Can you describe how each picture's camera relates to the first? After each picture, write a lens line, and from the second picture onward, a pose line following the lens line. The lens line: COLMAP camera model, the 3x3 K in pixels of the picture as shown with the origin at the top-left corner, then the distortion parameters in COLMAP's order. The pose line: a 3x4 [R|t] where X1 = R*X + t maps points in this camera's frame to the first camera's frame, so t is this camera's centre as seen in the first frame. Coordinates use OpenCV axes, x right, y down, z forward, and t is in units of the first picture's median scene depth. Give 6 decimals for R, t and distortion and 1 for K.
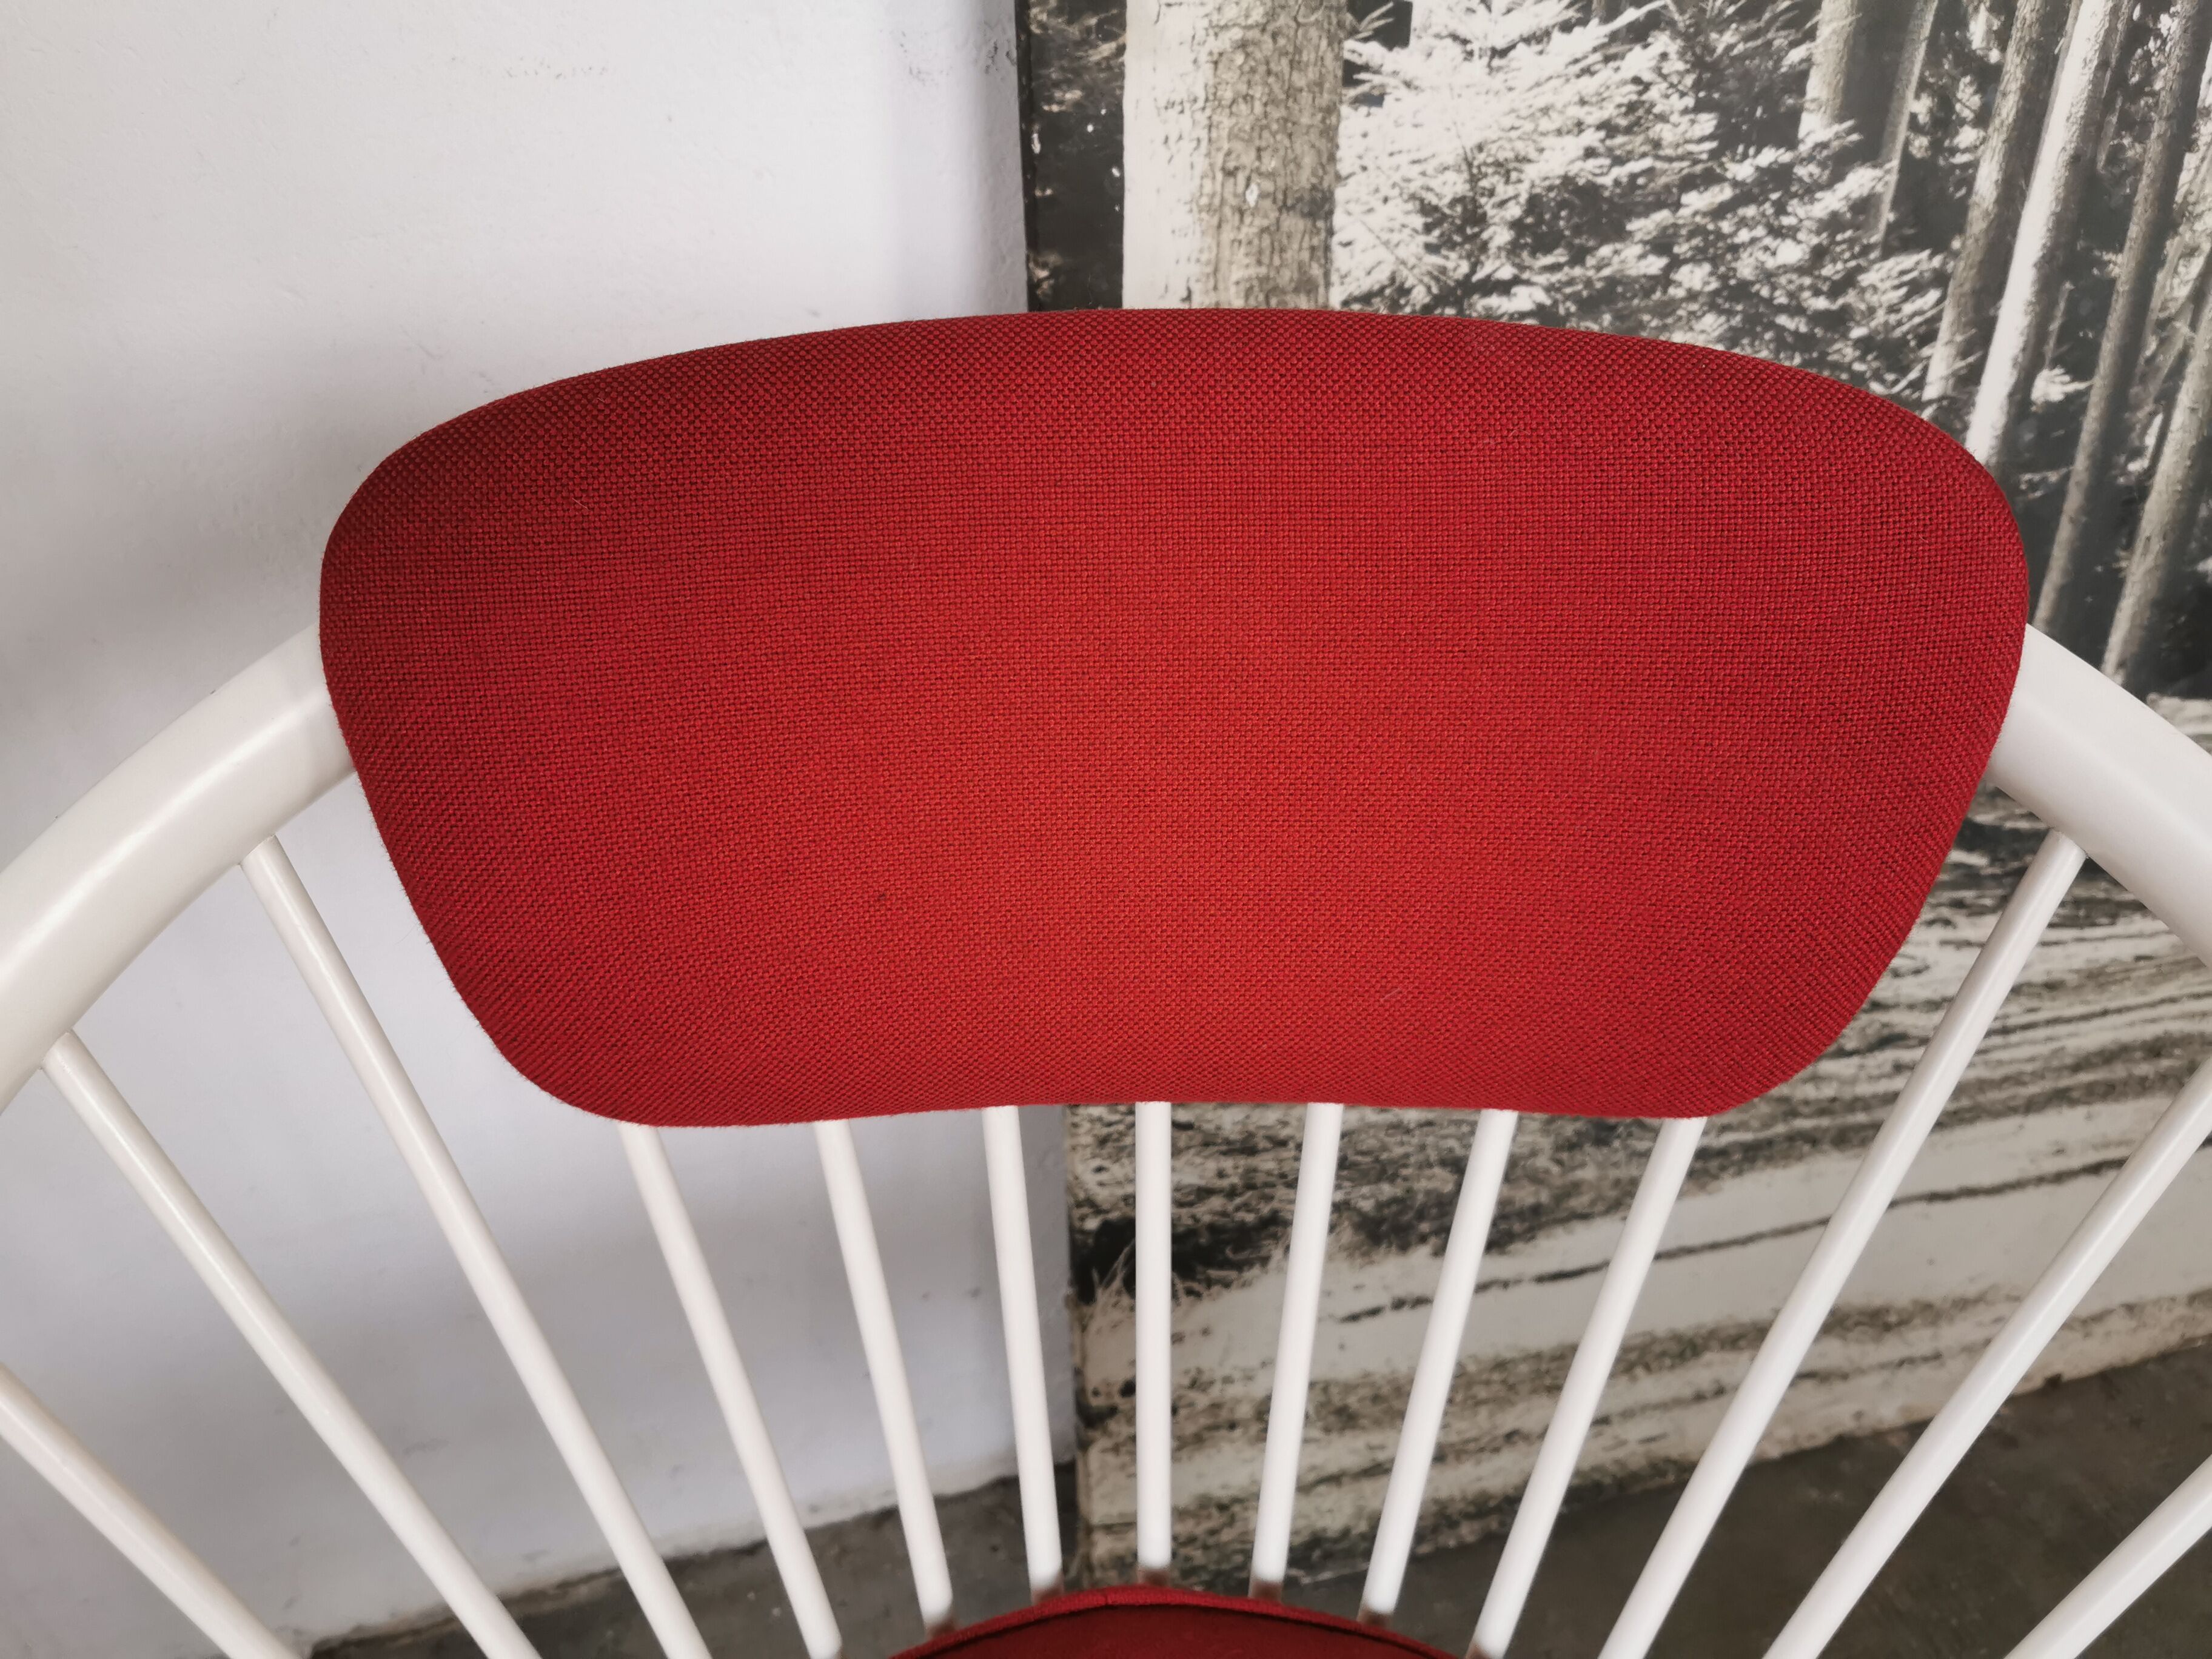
lens RADIAL K [[1711.8, 0, 1088.0], [0, 1711.8, 833.2], [0, 0, 1]] dist [0.061637, -0.090503]
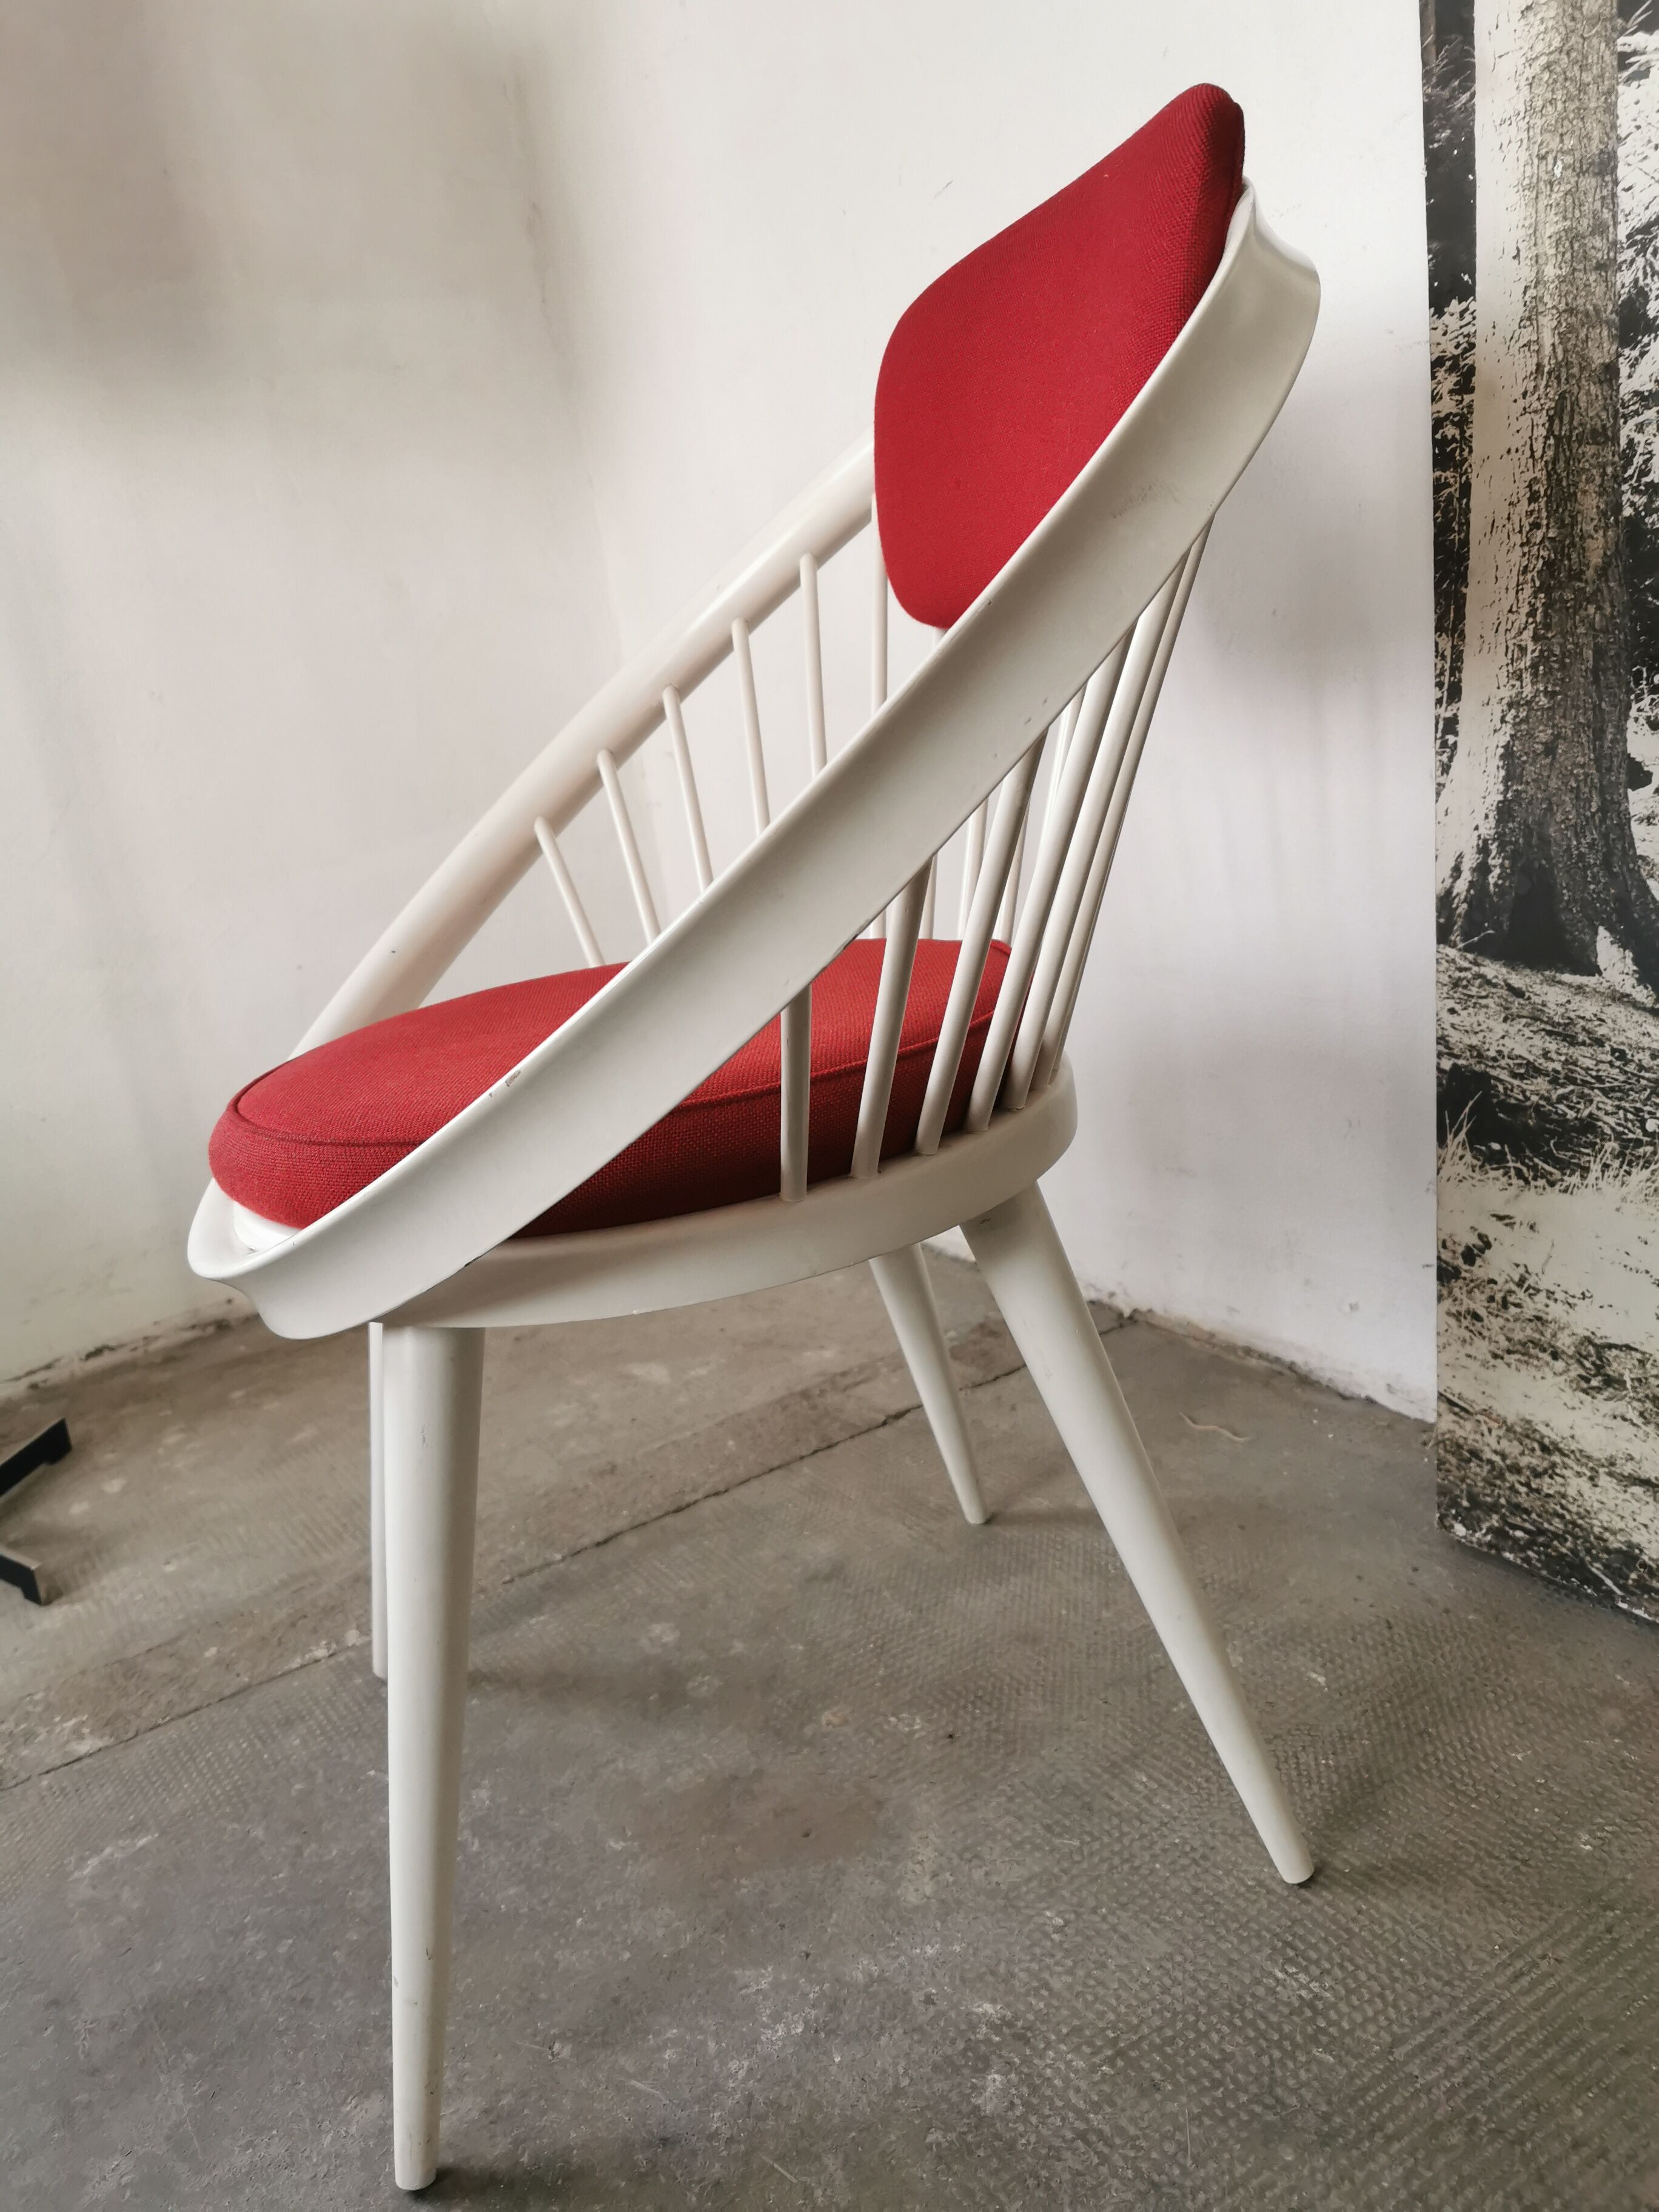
lens RADIAL K [[1711.8, 0, 820.1], [0, 1711.8, 1082.3], [0, 0, 1]] dist [0.061637, -0.090503]
pose [[0.260643, 0.194197, -0.945702, 1.192920], [-0.402090, 0.912395, 0.076538, 0.369808], [0.877718, 0.360308, 0.315894, 0.258455]]
